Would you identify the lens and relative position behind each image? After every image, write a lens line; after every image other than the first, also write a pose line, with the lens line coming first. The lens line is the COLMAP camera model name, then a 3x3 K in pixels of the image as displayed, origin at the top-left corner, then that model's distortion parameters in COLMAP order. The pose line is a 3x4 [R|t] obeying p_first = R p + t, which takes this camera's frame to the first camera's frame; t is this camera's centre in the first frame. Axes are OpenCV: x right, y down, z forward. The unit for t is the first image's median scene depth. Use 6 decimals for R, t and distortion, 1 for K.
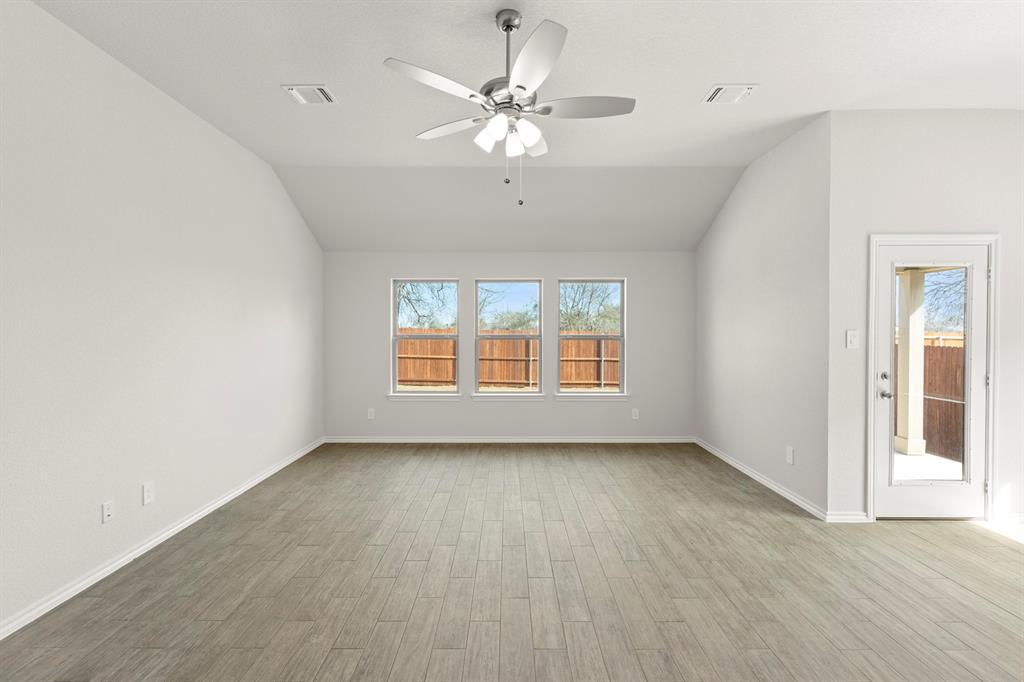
lens RADIAL K [[470.4, 0, 503.4], [0, 470.4, 329.7], [0, 0, 1]] dist [-0.000733, -0.000061]
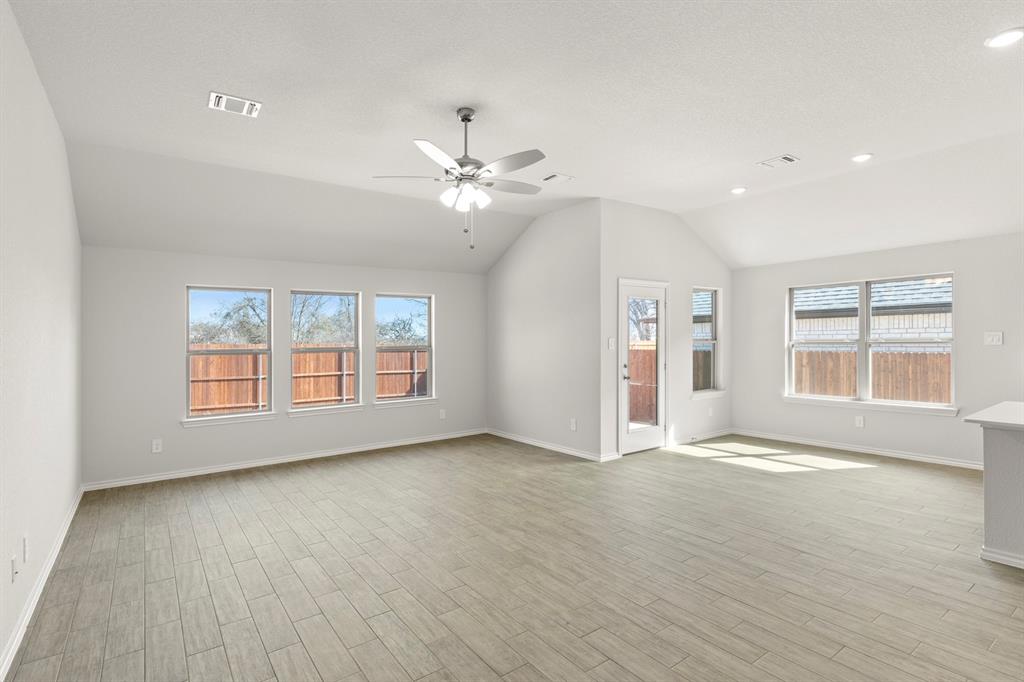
lens RADIAL K [[516.4, 0, 530.1], [0, 516.4, 341.7], [0, 0, 1]] dist [-0.001916, -0.000256]
pose [[0.792024, -0.015469, 0.610294, -0.427591], [0.015621, 0.999865, 0.005071, 0.000395], [-0.610291, 0.005518, 0.792158, -0.167595]]
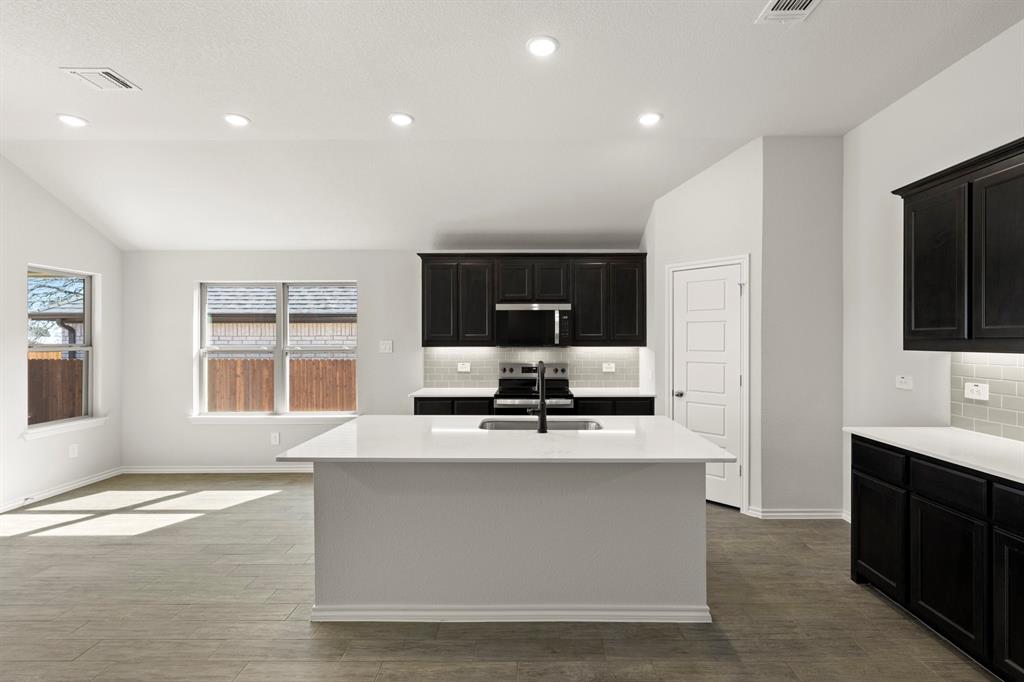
lens RADIAL K [[476.2, 0, 533.1], [0, 476.2, 339.3], [0, 0, 1]] dist [0.001971, 0.000461]
pose [[-0.006358, -0.003359, 0.999974, -0.018854], [0.003178, 0.999989, 0.003379, -0.007255], [-0.999975, 0.003200, -0.006348, -0.234198]]
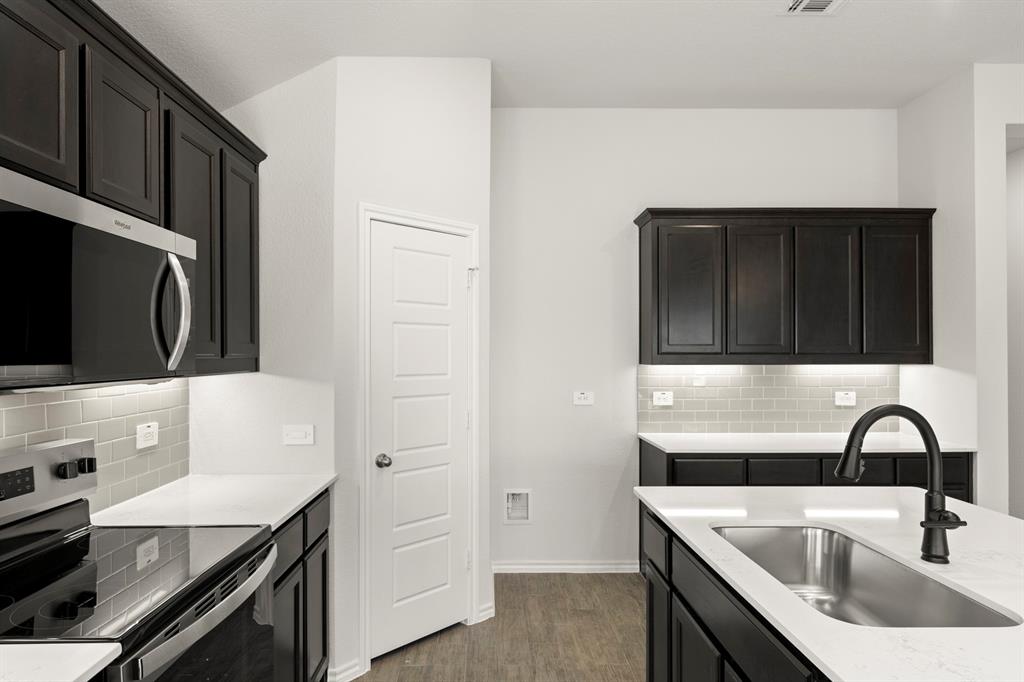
lens RADIAL K [[604.5, 0, 488.6], [0, 604.5, 353.7], [0, 0, 1]] dist [-0.000704, -0.000527]
pose [[-0.999810, -0.000699, -0.019487, 0.904978], [-0.000693, 1.000000, -0.000284, -0.003698], [0.019487, -0.000270, -0.999810, 0.113100]]
